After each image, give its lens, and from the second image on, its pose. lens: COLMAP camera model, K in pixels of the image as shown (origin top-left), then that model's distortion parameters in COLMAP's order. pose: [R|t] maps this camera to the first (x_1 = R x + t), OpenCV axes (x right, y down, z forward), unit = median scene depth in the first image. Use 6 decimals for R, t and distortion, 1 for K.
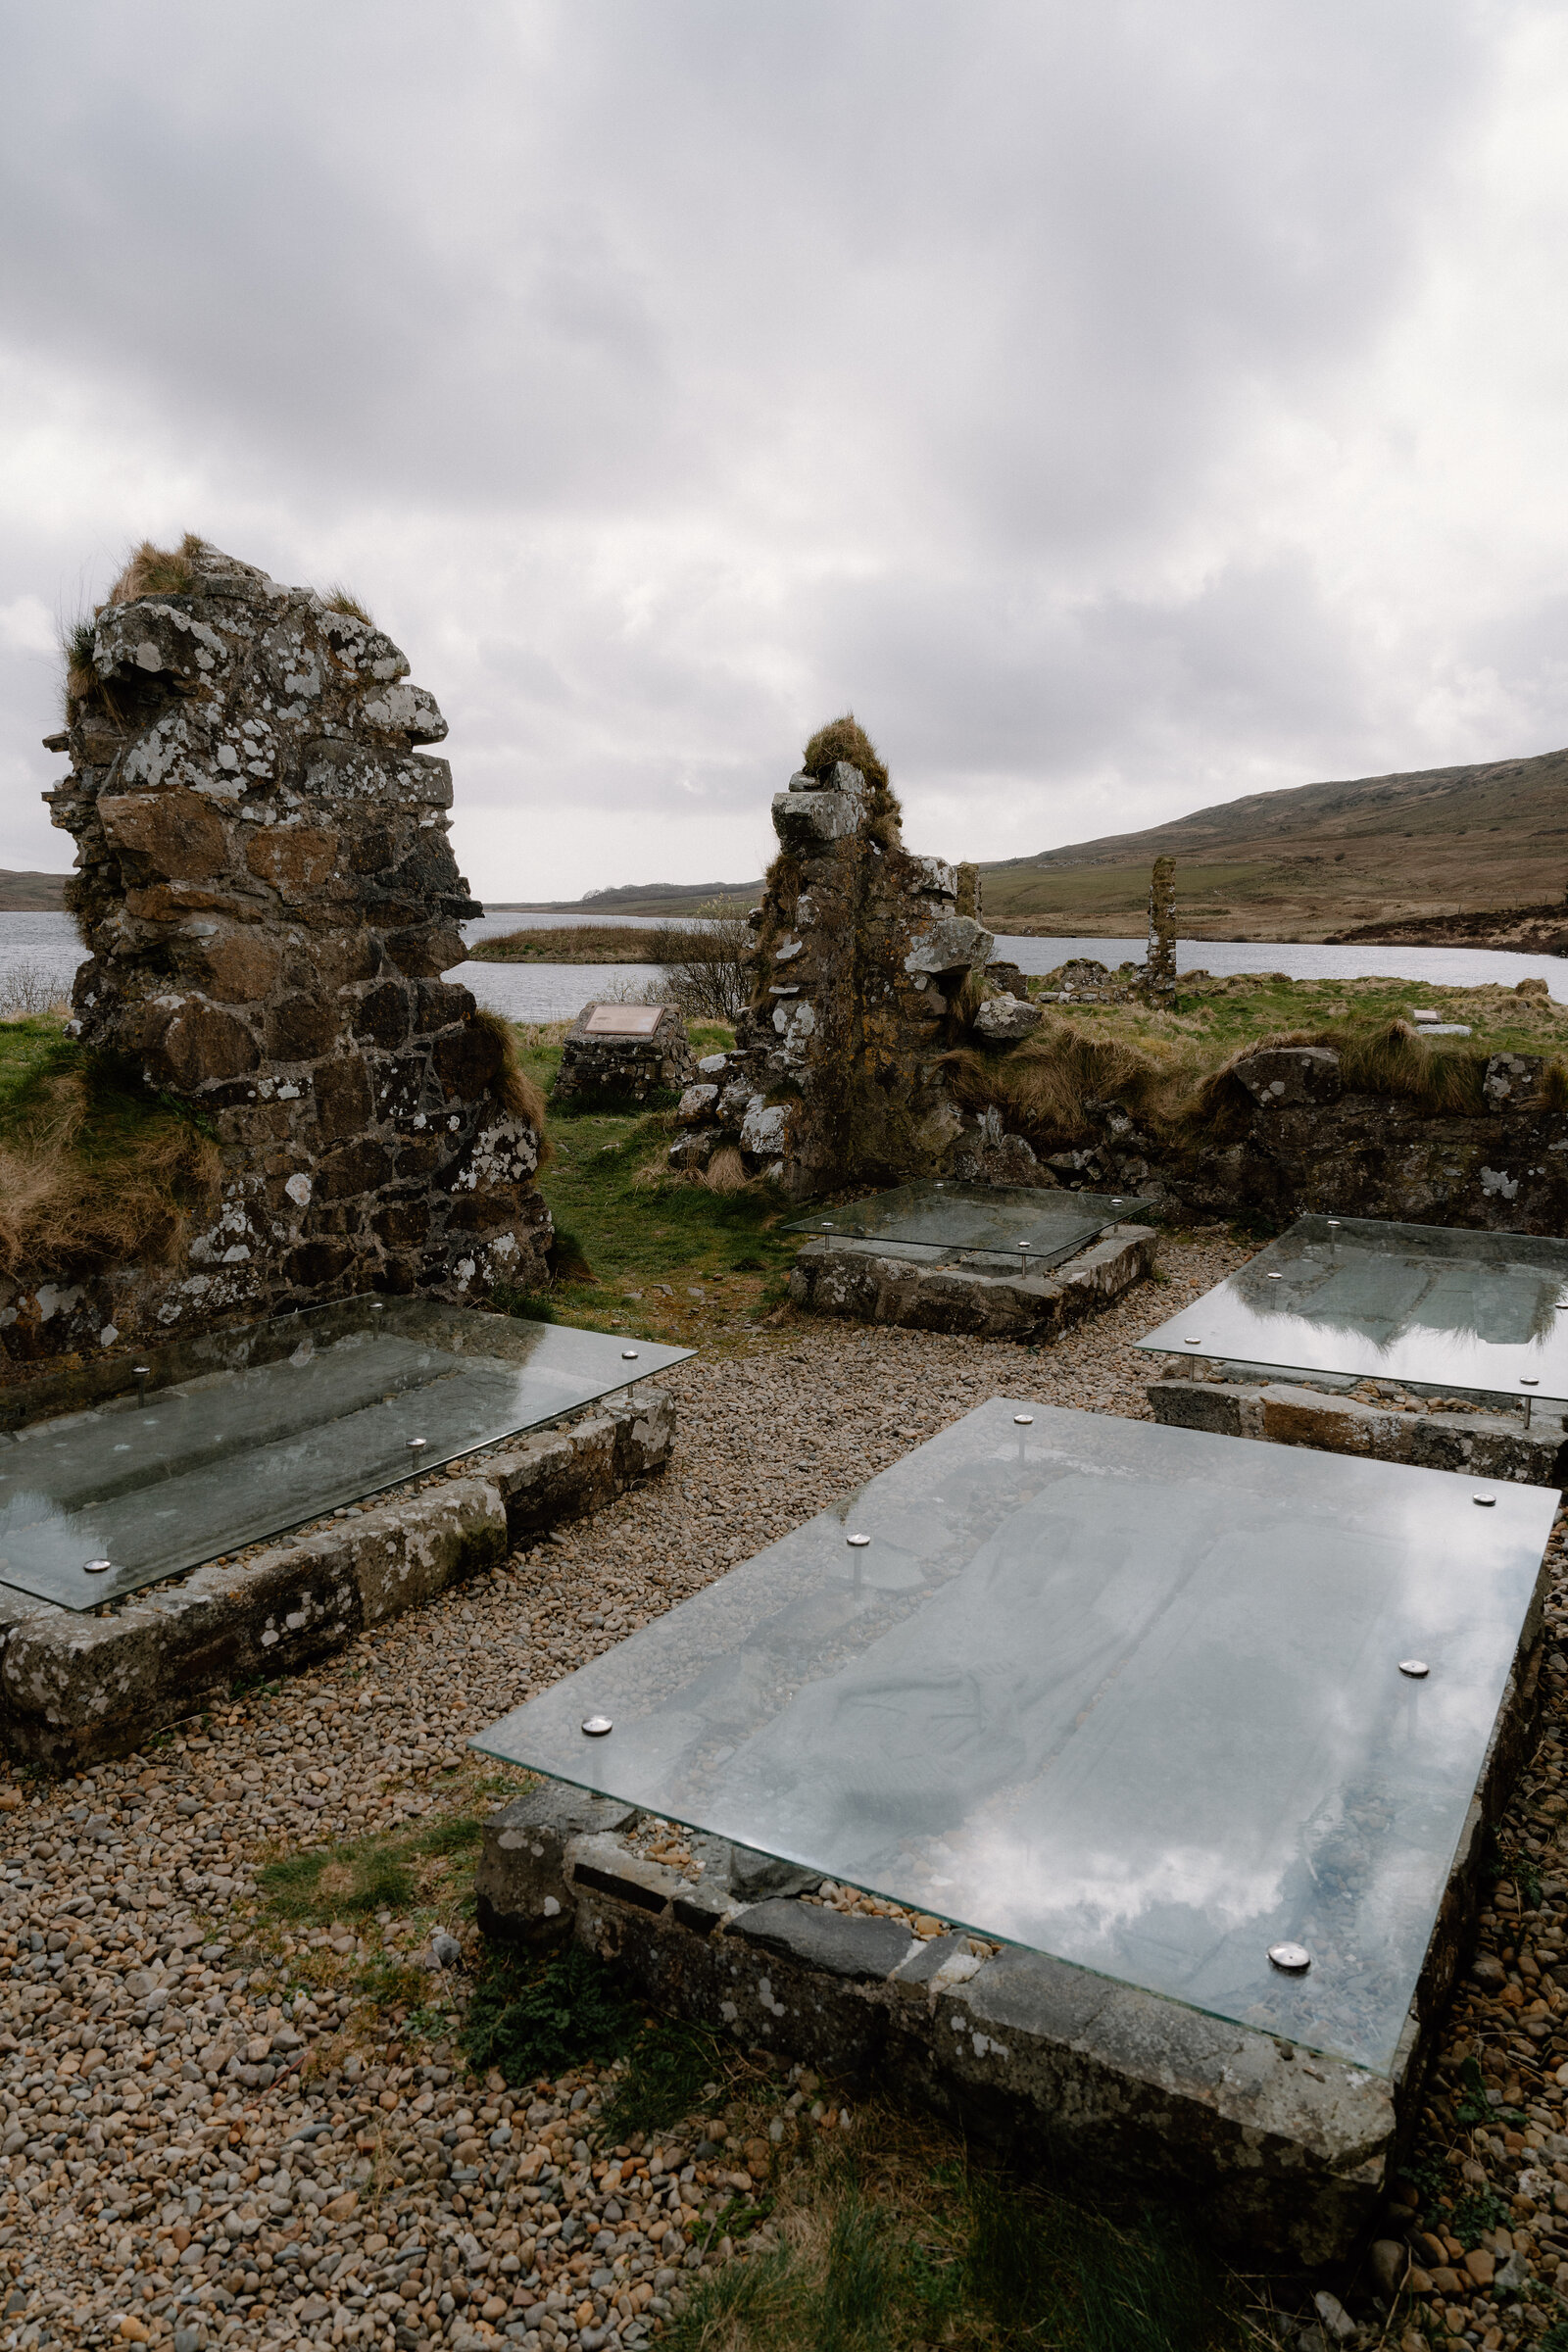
lens RADIAL K [[1550.2, 0, 784.0], [0, 1550.2, 1176.0], [0, 0, 1]] dist [-0.045876, -0.001367]
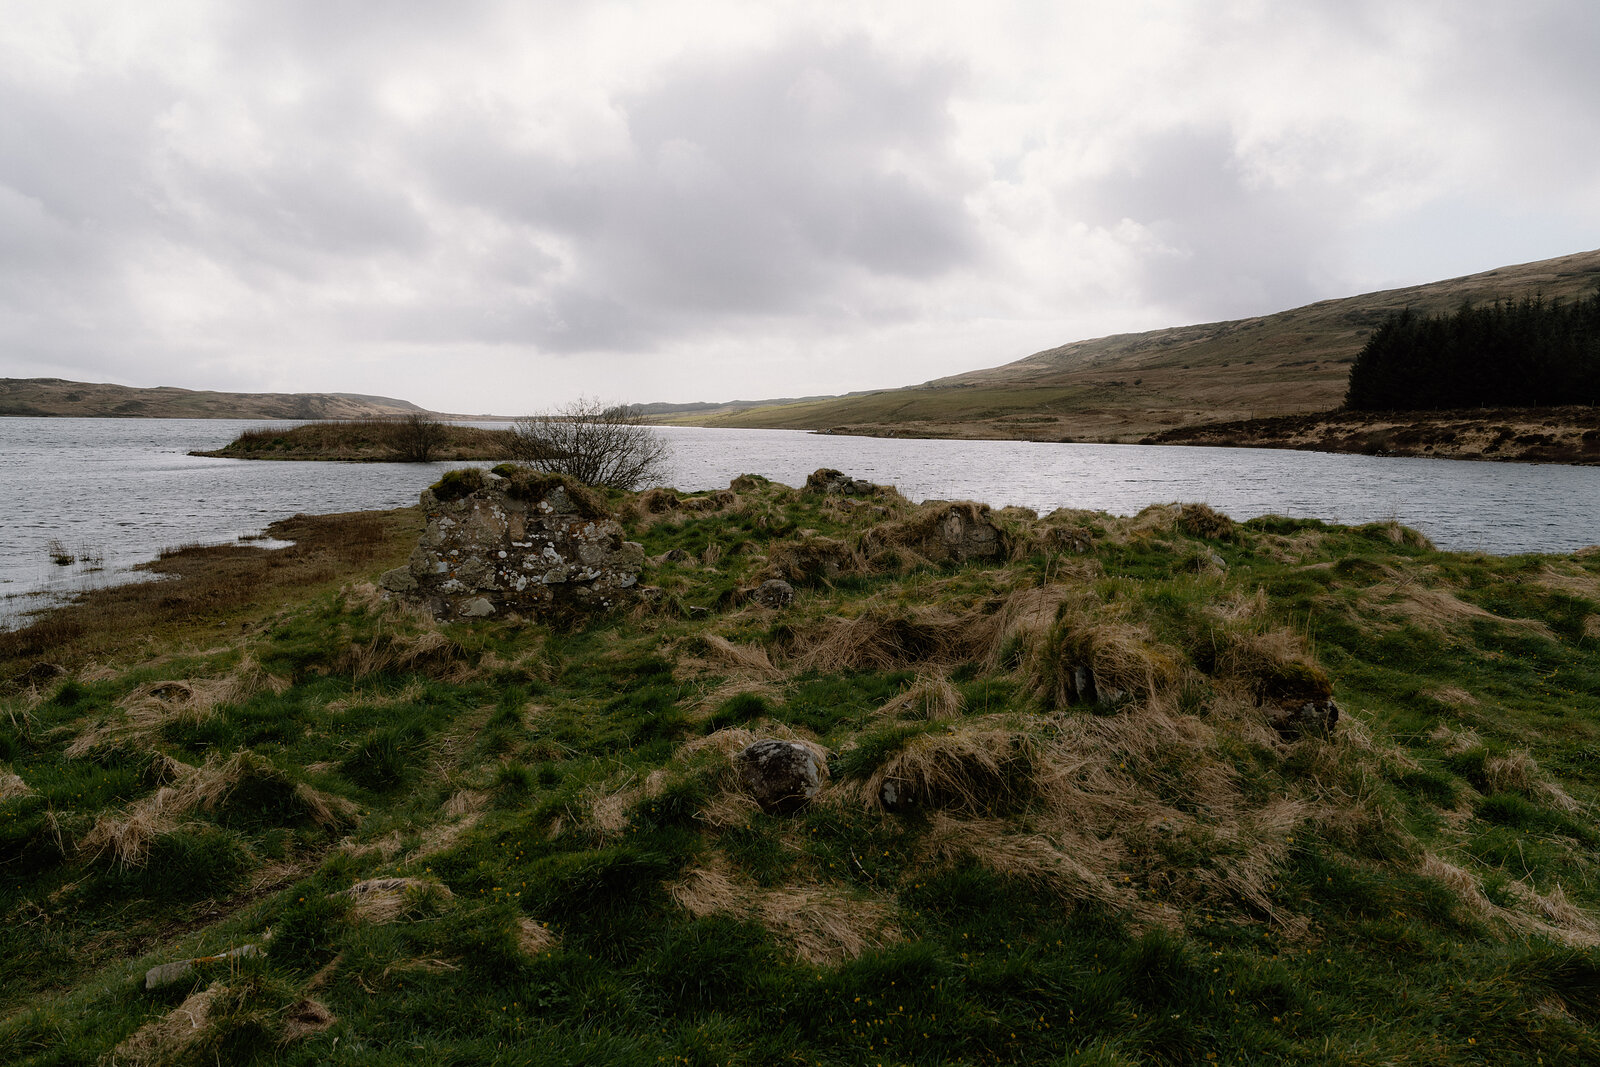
lens RADIAL K [[1054.6, 0, 800.0], [0, 1054.6, 533.5], [0, 0, 1]] dist [-0.045876, -0.001367]
pose [[0.999257, 0.001710, 0.038498, 0.061547], [0.000818, 0.997849, -0.065550, -0.030413], [-0.038528, 0.065533, 0.997106, 0.212954]]
